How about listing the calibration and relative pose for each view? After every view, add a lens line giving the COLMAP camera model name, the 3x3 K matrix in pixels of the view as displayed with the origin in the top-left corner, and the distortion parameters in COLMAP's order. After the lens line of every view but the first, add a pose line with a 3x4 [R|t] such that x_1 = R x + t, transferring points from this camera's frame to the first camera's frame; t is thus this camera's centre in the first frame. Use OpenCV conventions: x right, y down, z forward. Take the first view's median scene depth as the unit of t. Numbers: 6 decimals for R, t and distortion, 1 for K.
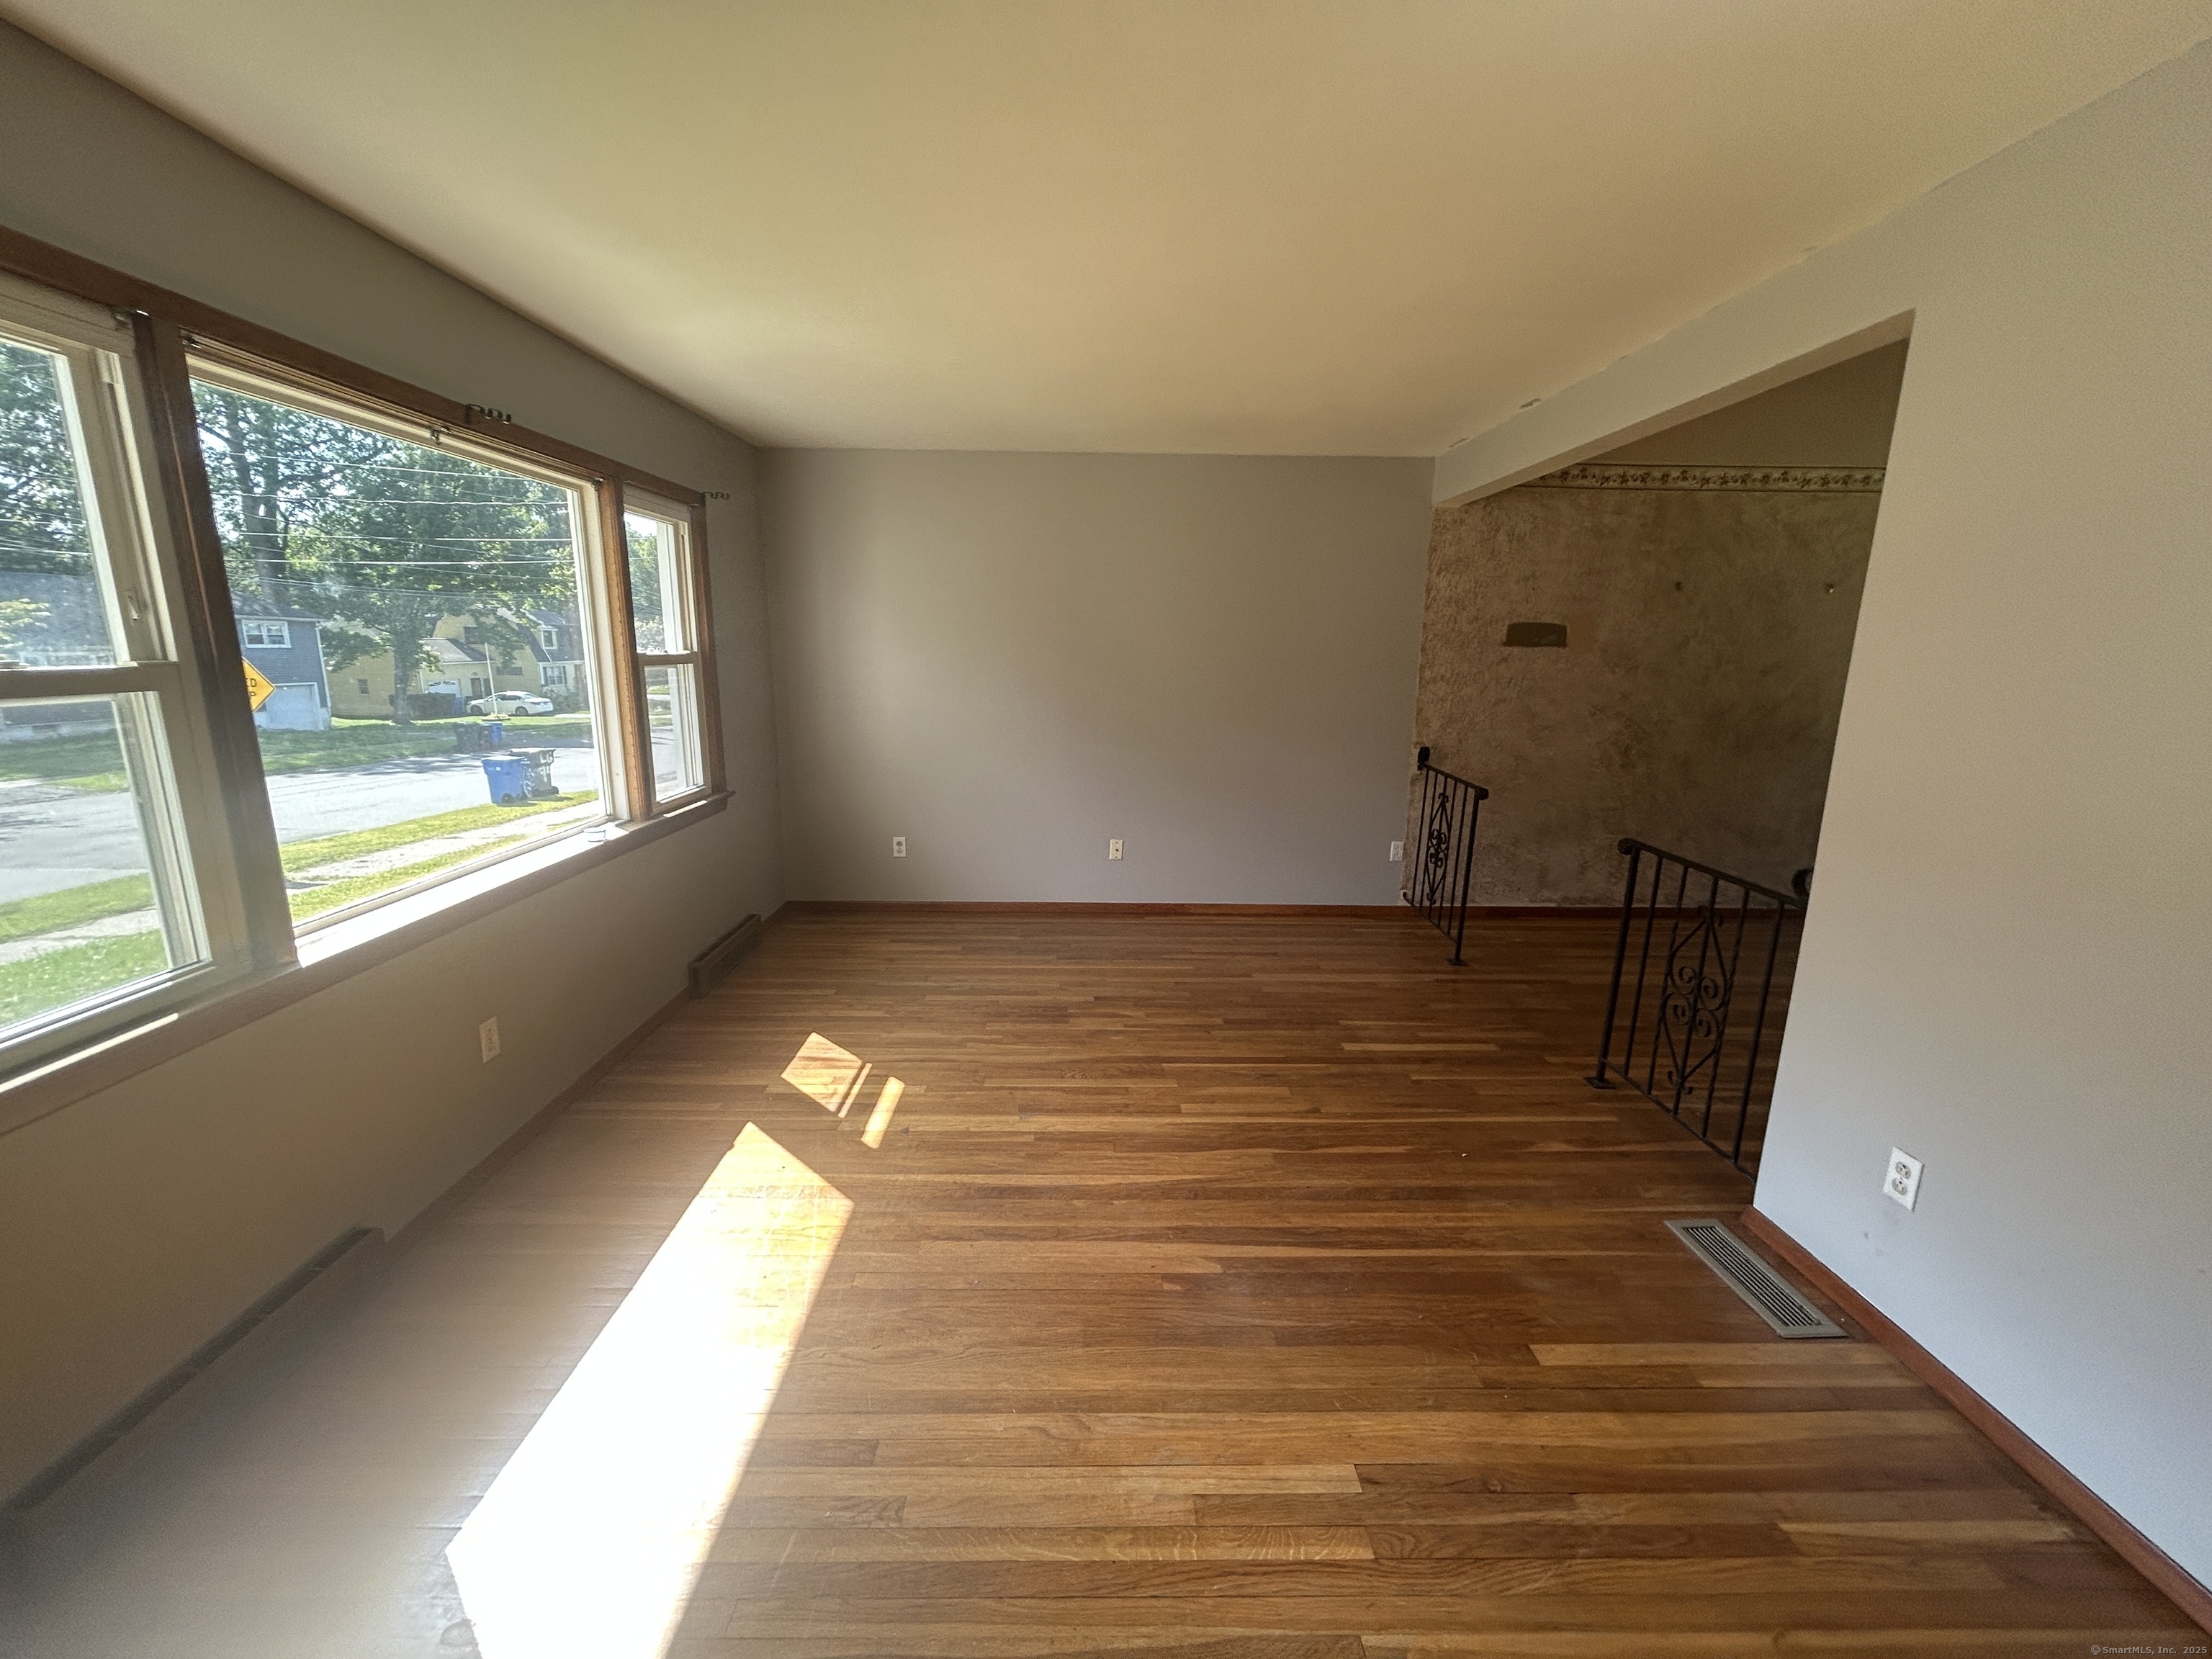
lens RADIAL K [[890.8, 0, 1101.8], [0, 890.8, 827.4], [0, 0, 1]] dist [-0.000756, 0.000343]
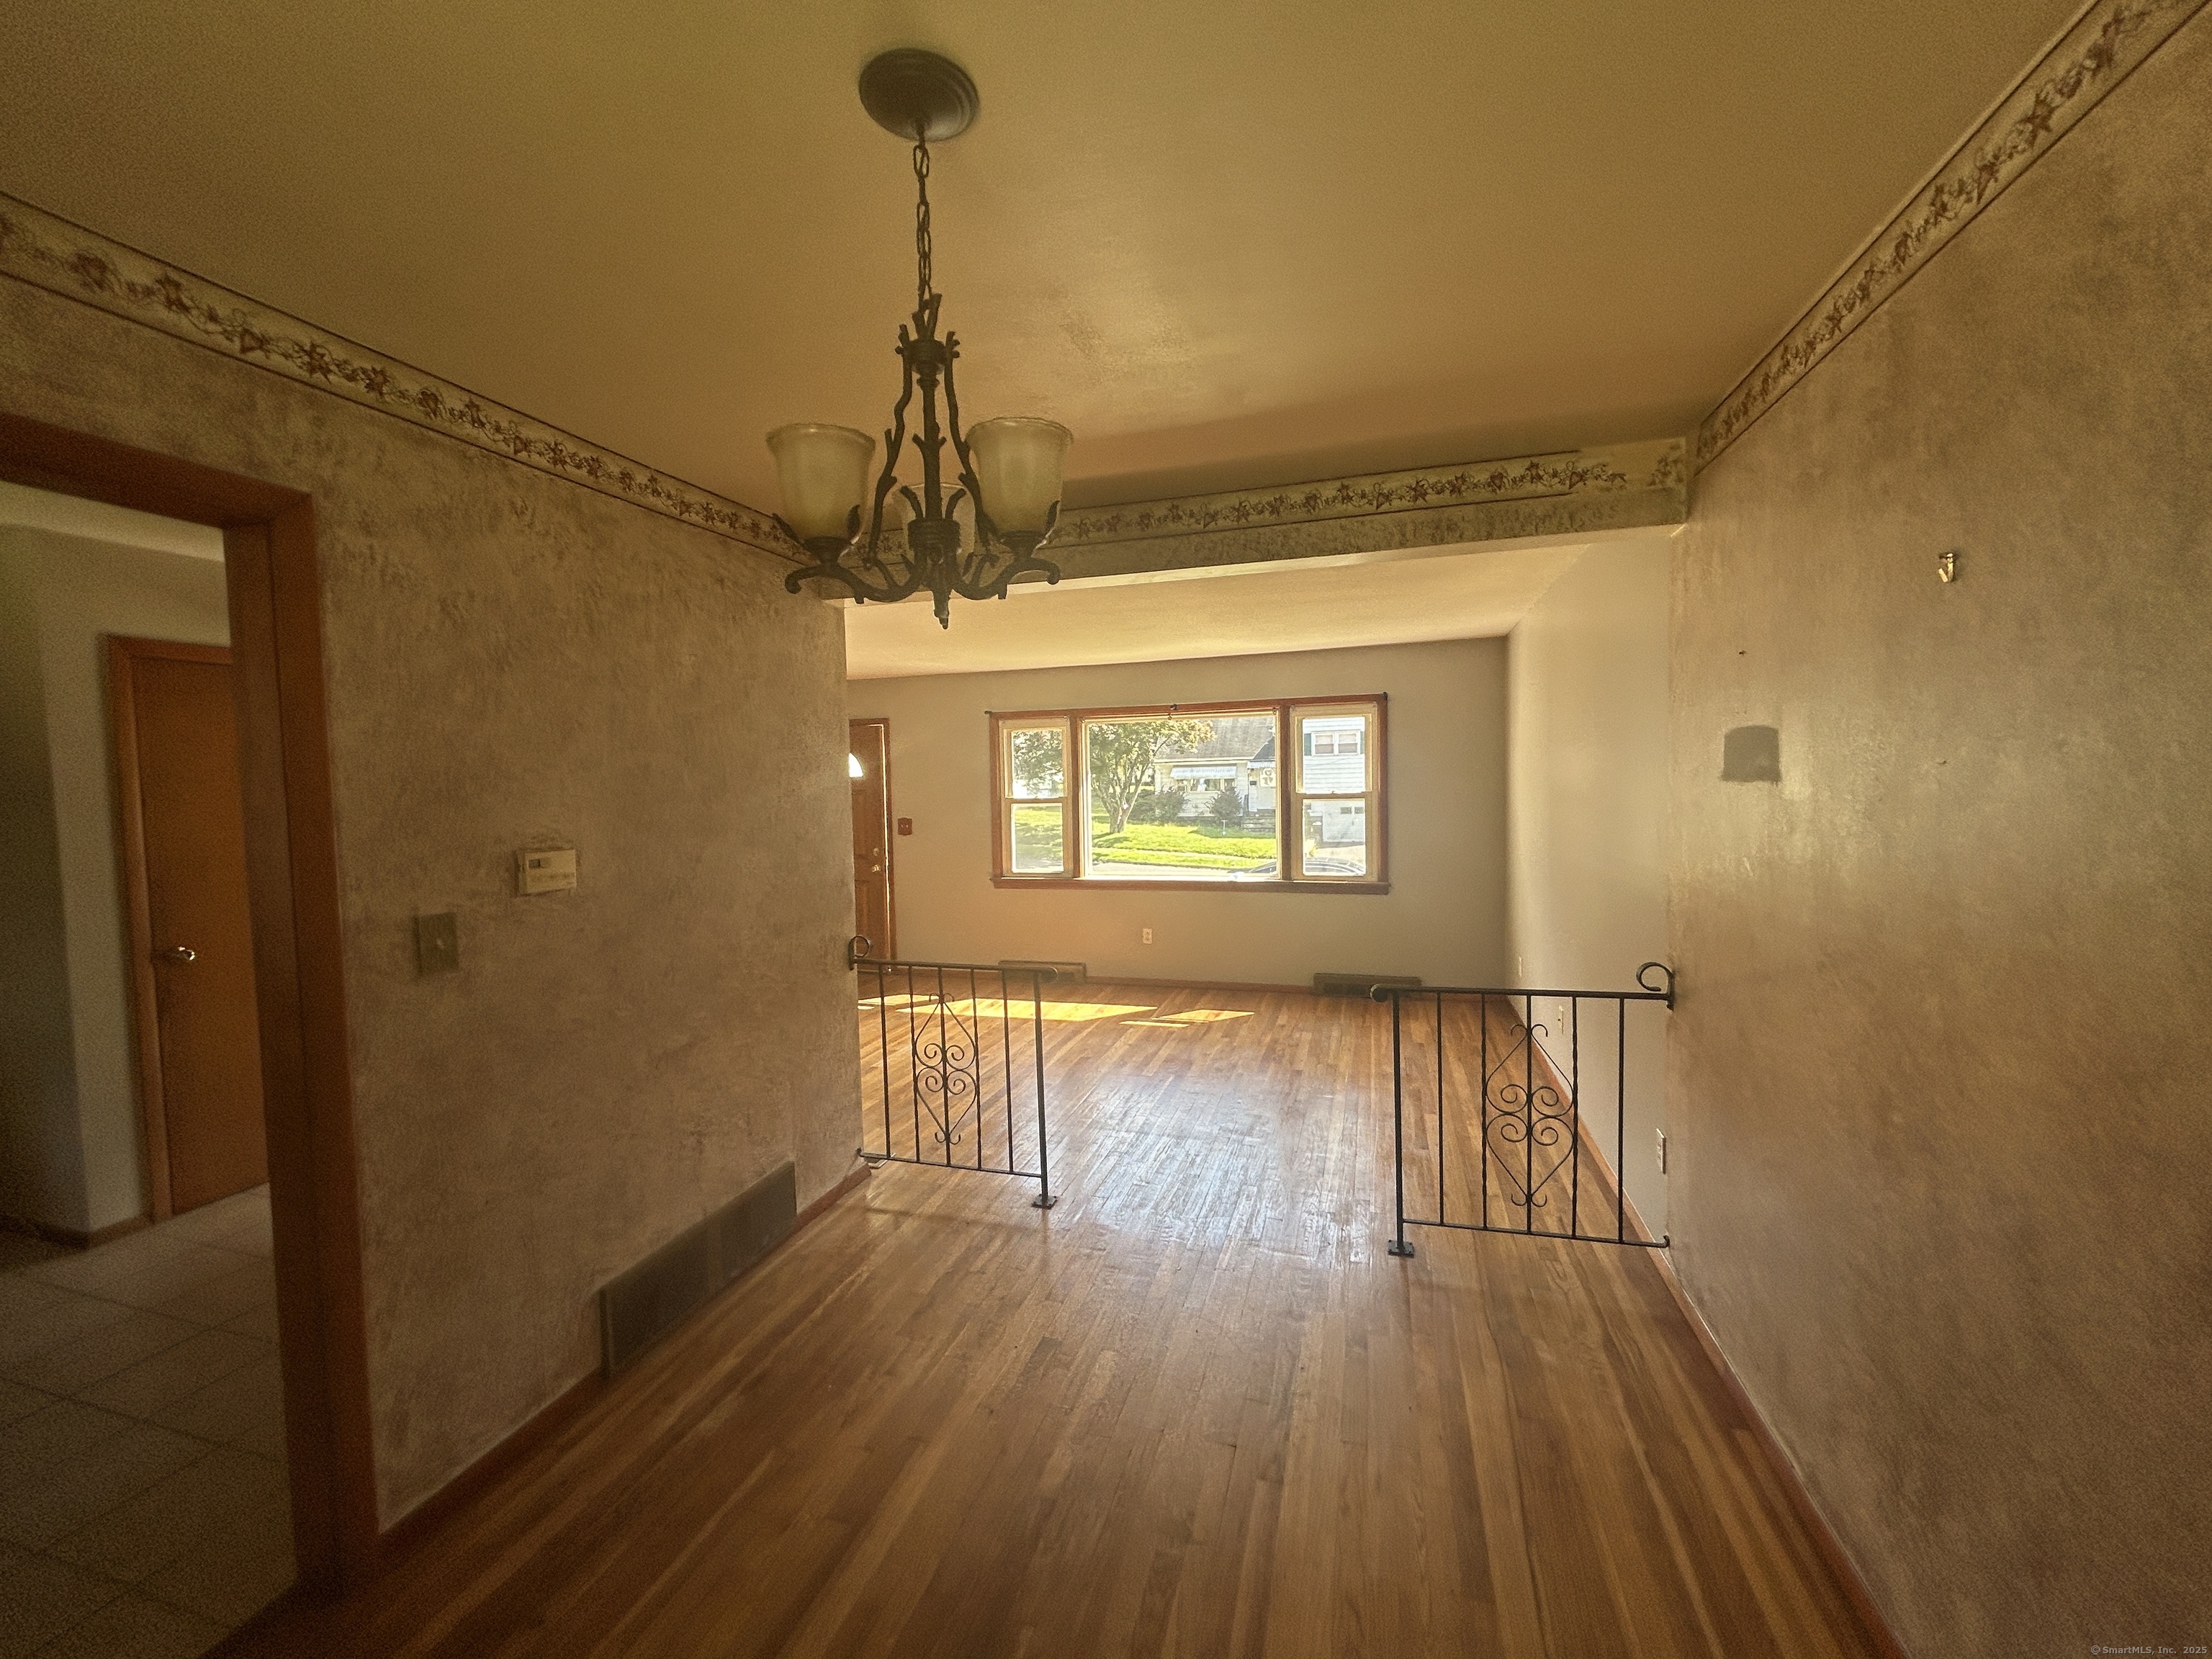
lens RADIAL K [[890.8, 0, 1094.8], [0, 890.8, 827.0], [0, 0, 1]] dist [-0.000756, 0.000343]
pose [[-0.313903, 0.040051, -0.948610, 1.488071], [-0.174282, 0.979703, 0.099035, -0.251990], [0.933322, 0.196413, -0.300551, 1.258469]]
